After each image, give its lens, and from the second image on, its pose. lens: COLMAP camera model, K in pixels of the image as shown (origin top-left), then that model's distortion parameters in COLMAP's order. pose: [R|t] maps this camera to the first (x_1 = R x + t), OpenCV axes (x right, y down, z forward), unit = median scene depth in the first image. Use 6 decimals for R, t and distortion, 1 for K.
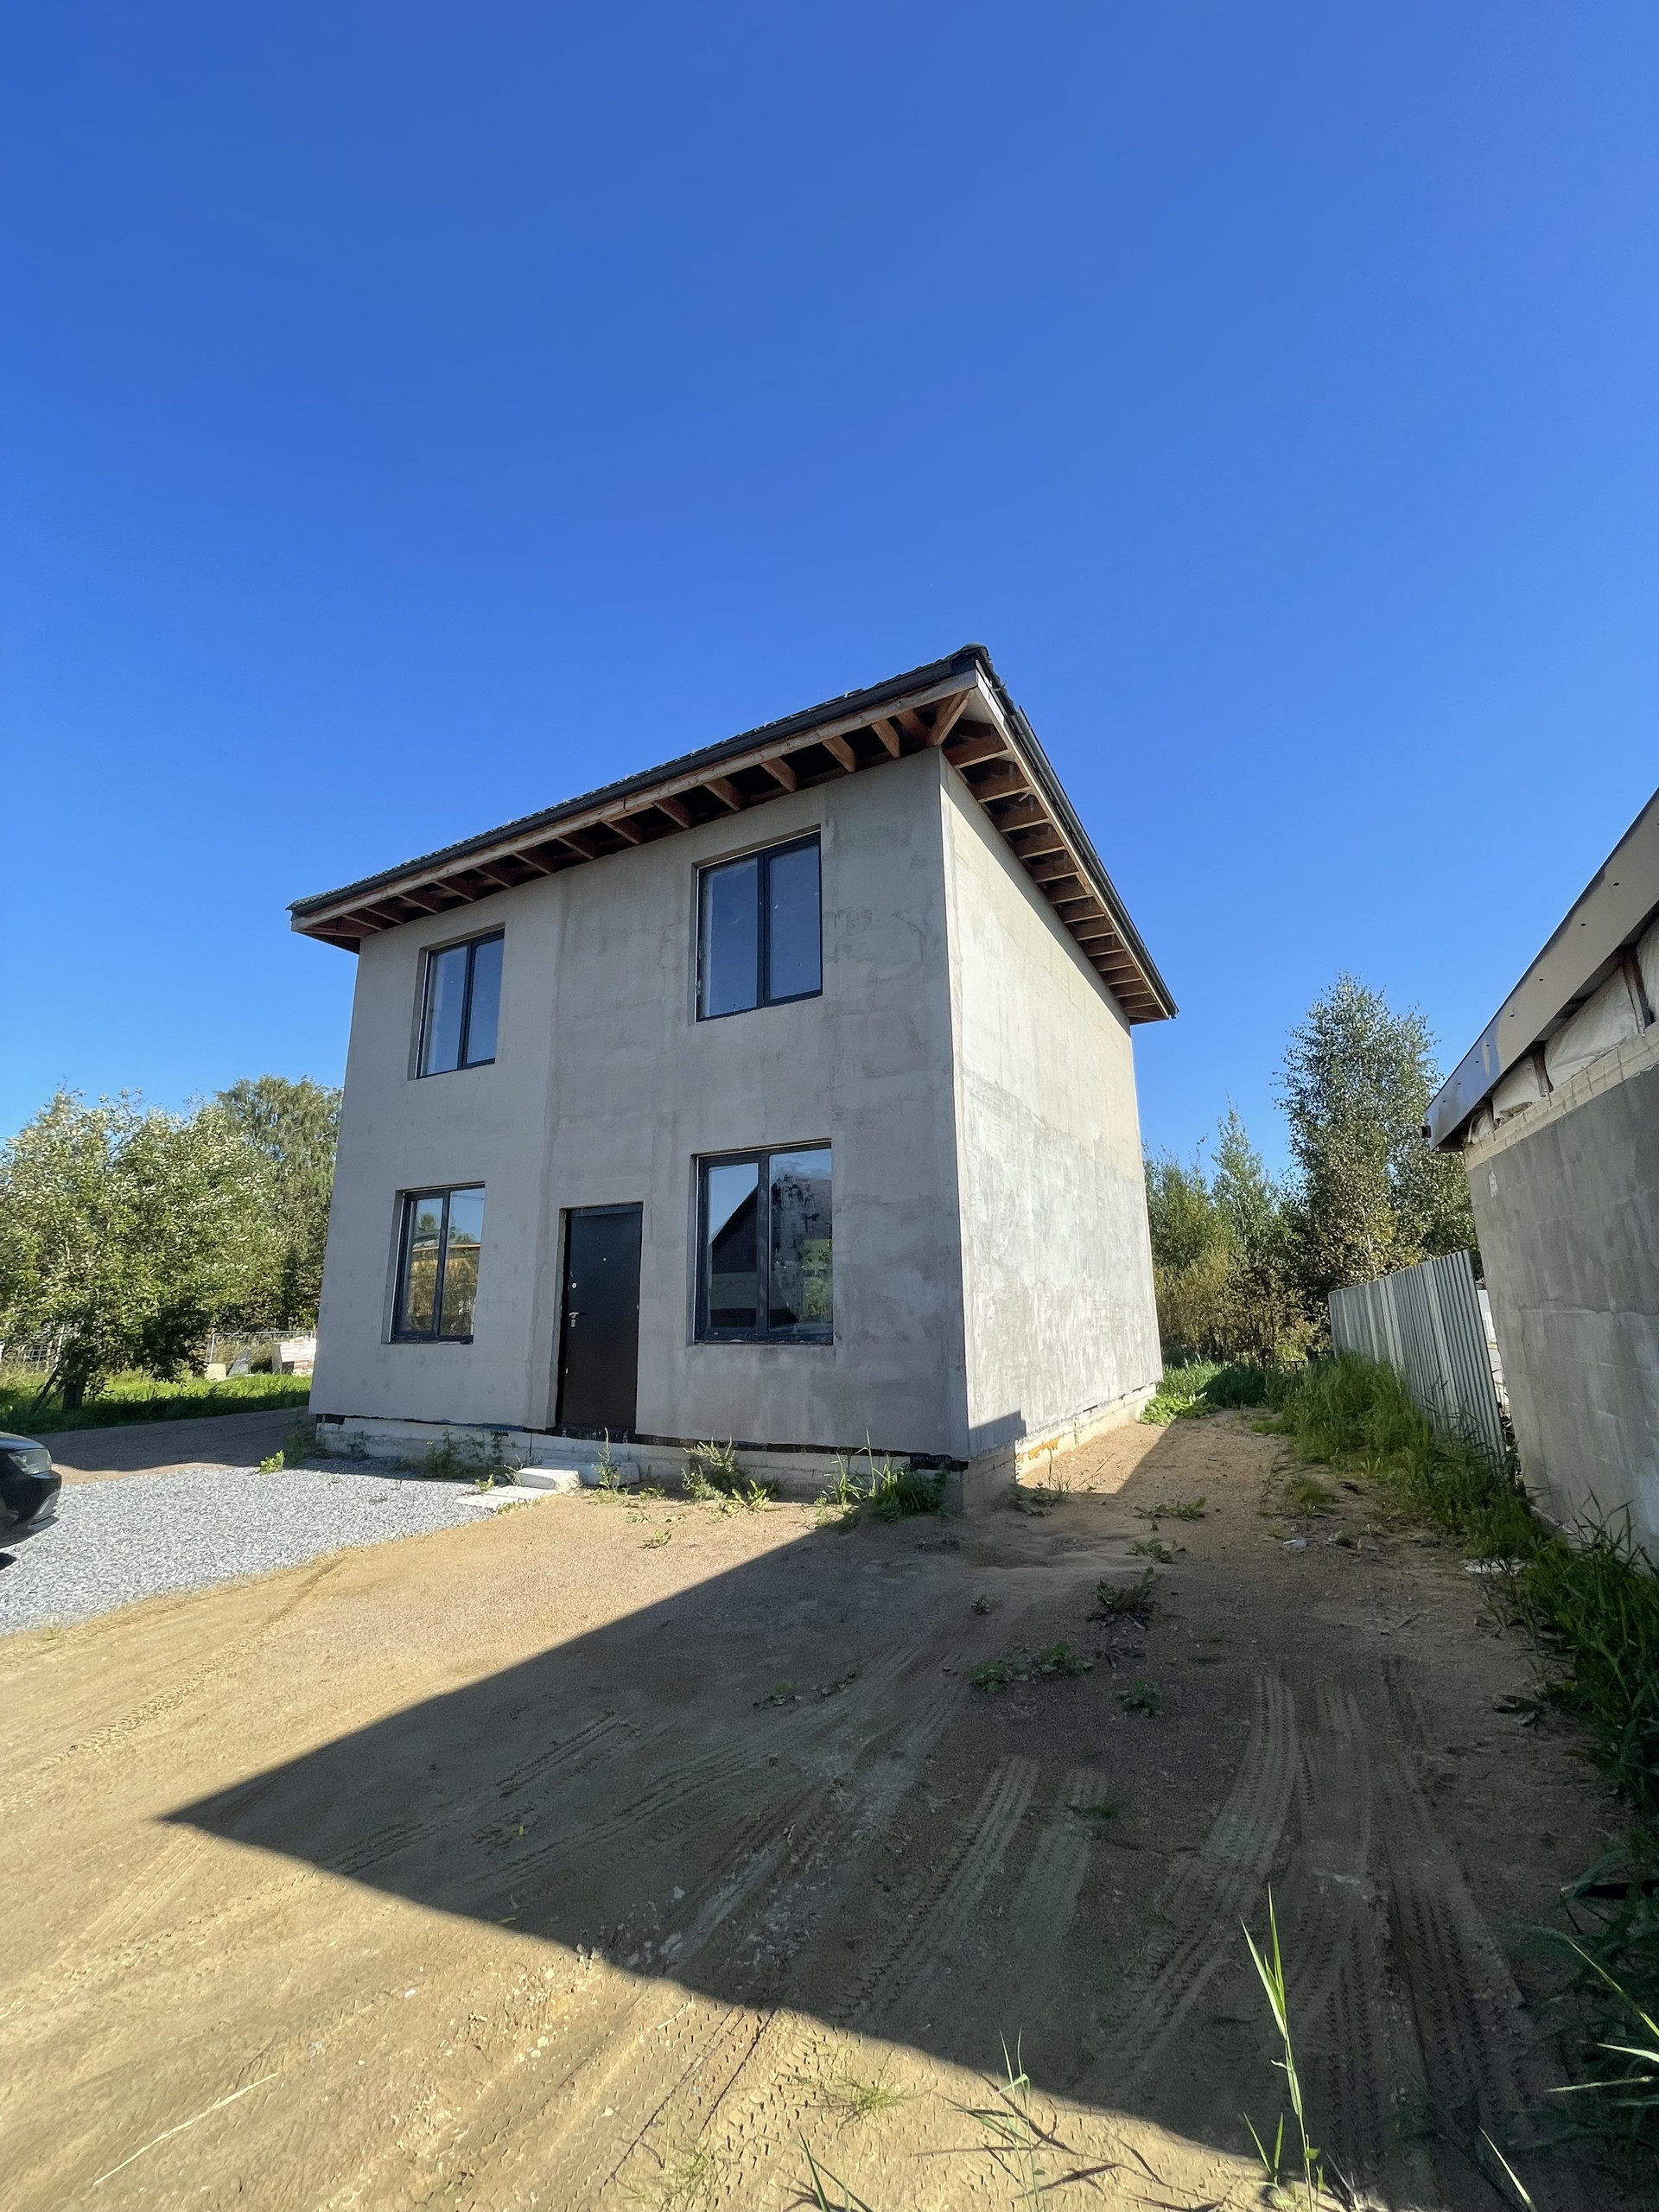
lens RADIAL K [[890.5, 0, 832.2], [0, 890.5, 1109.8], [0, 0, 1]] dist [-0.003358, -0.000035]
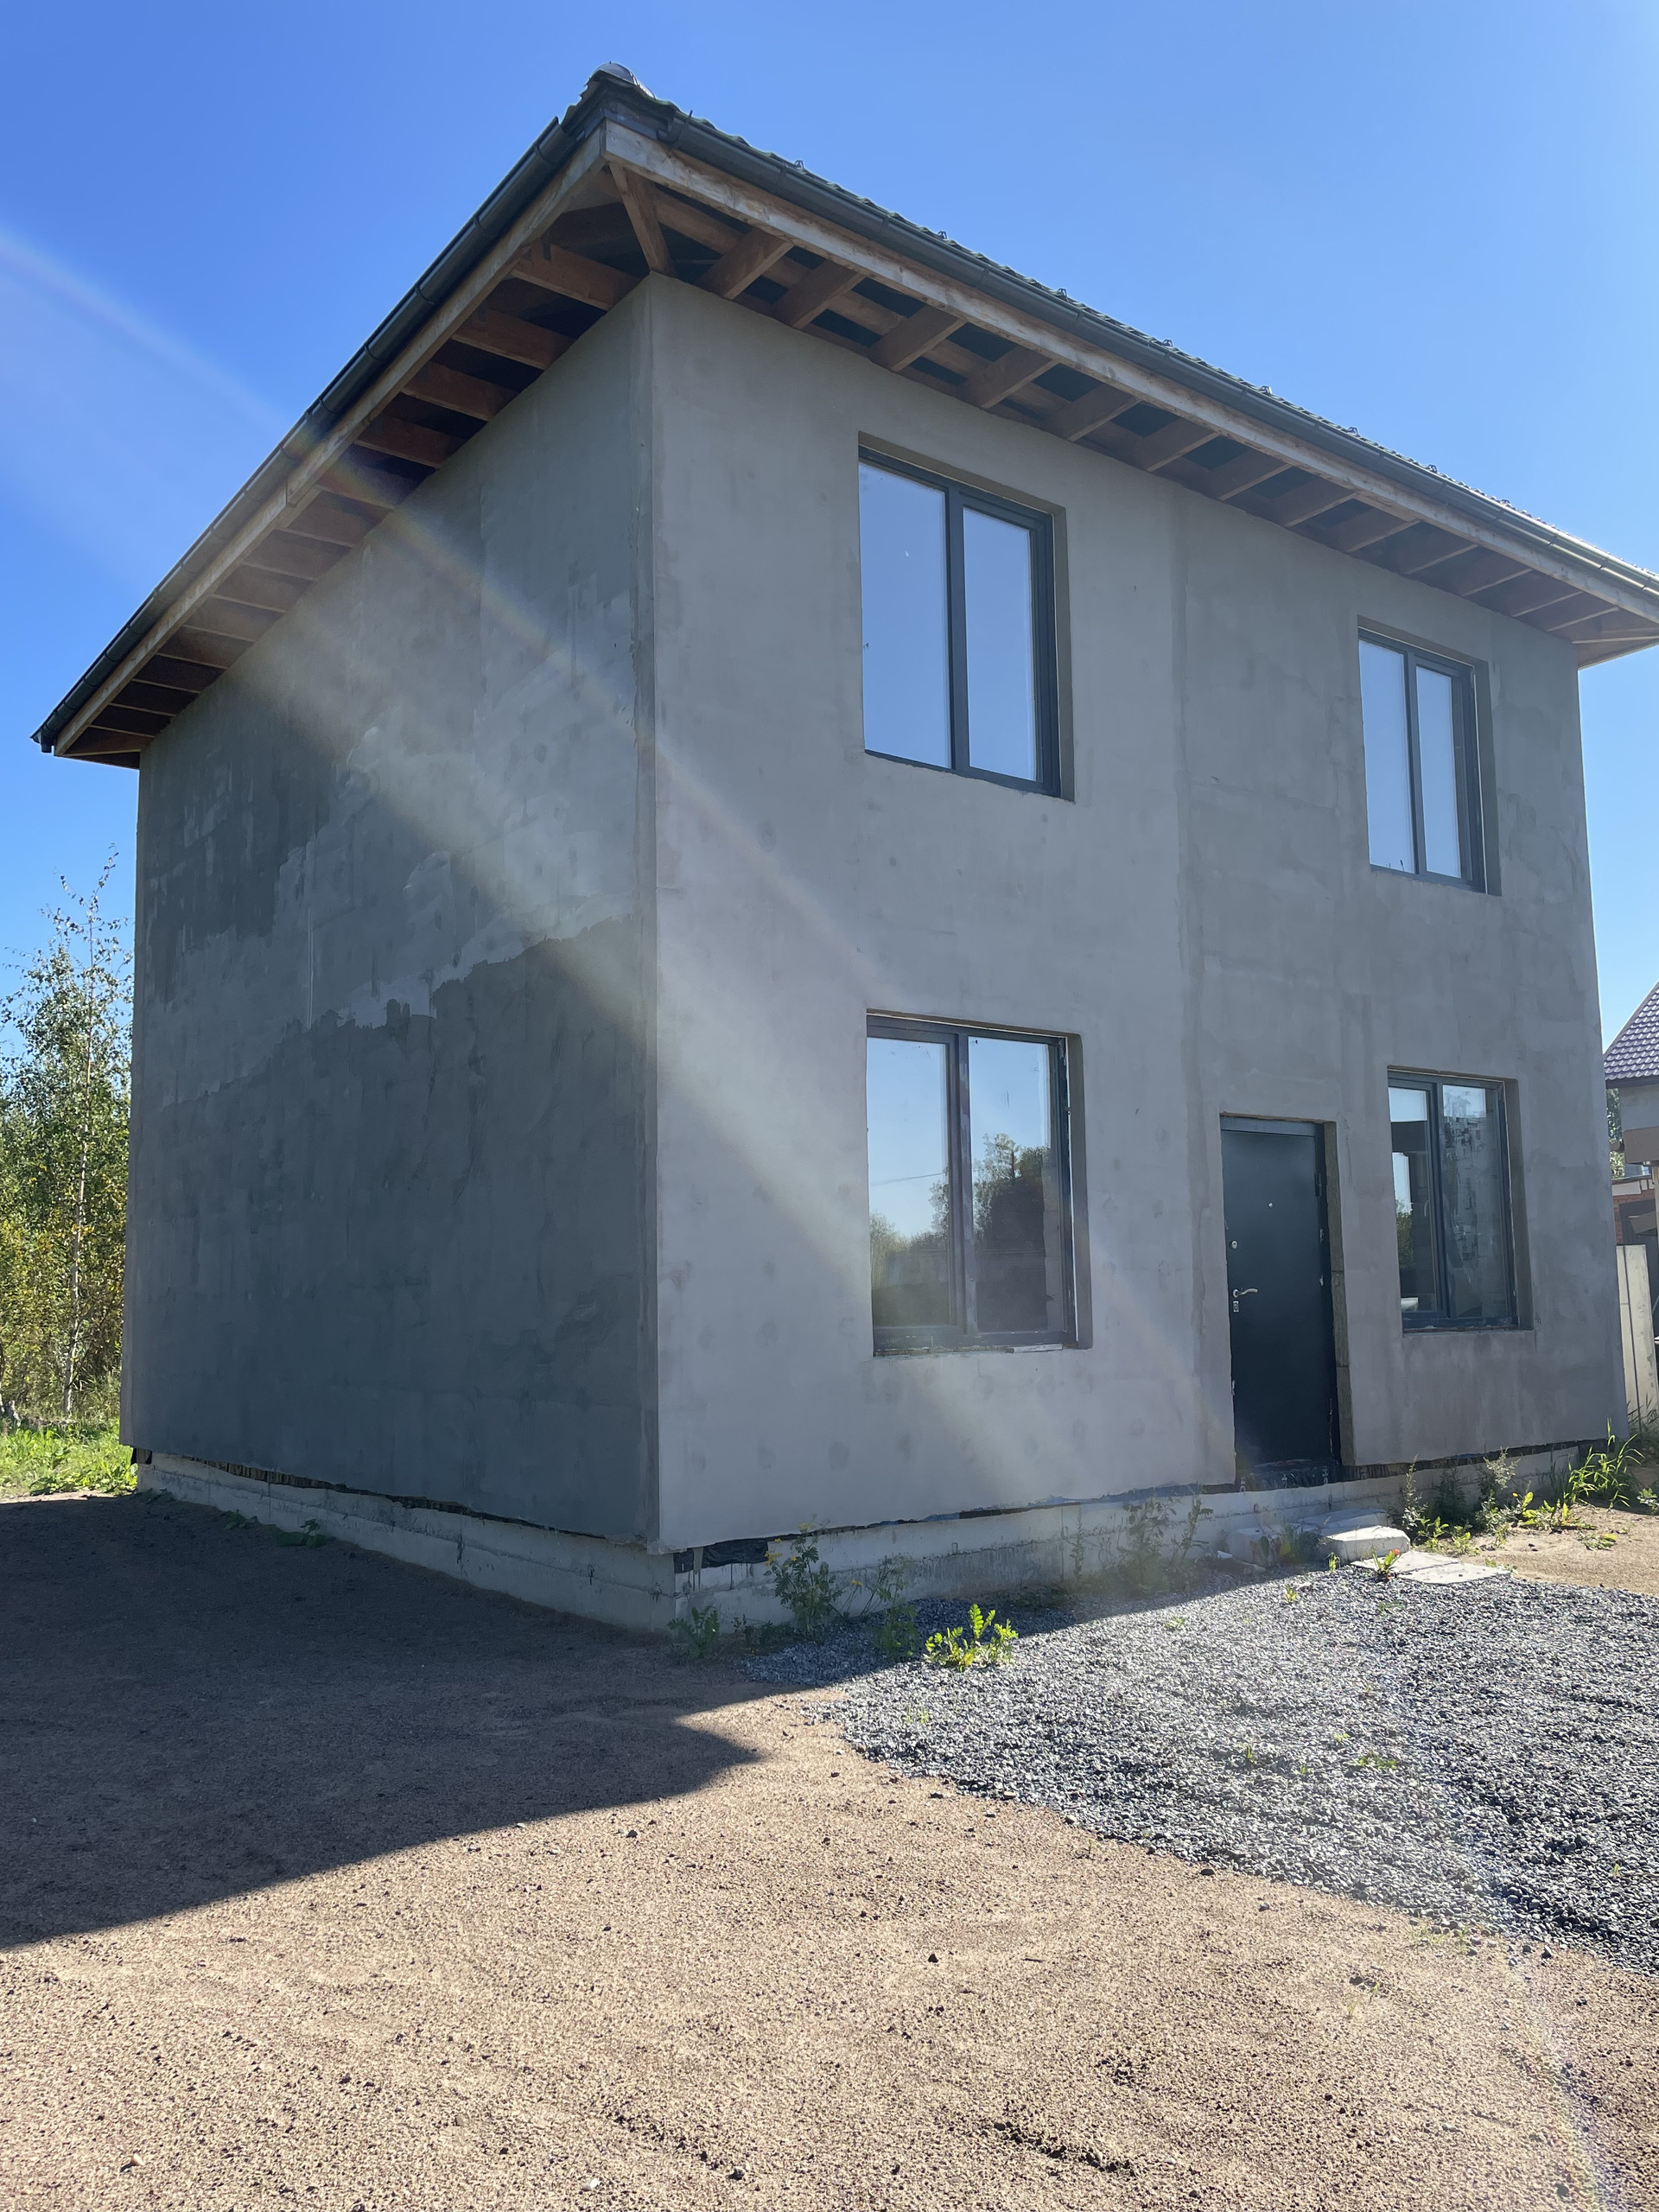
lens RADIAL K [[1668.4, 0, 827.0], [0, 1668.4, 1098.0], [0, 0, 1]] dist [0.071679, -0.054955]
pose [[0.409837, 0.111231, 0.905351, -1.650652], [-0.194564, 0.980355, -0.032370, 0.219593], [-0.891167, -0.162883, 0.423428, 0.903373]]
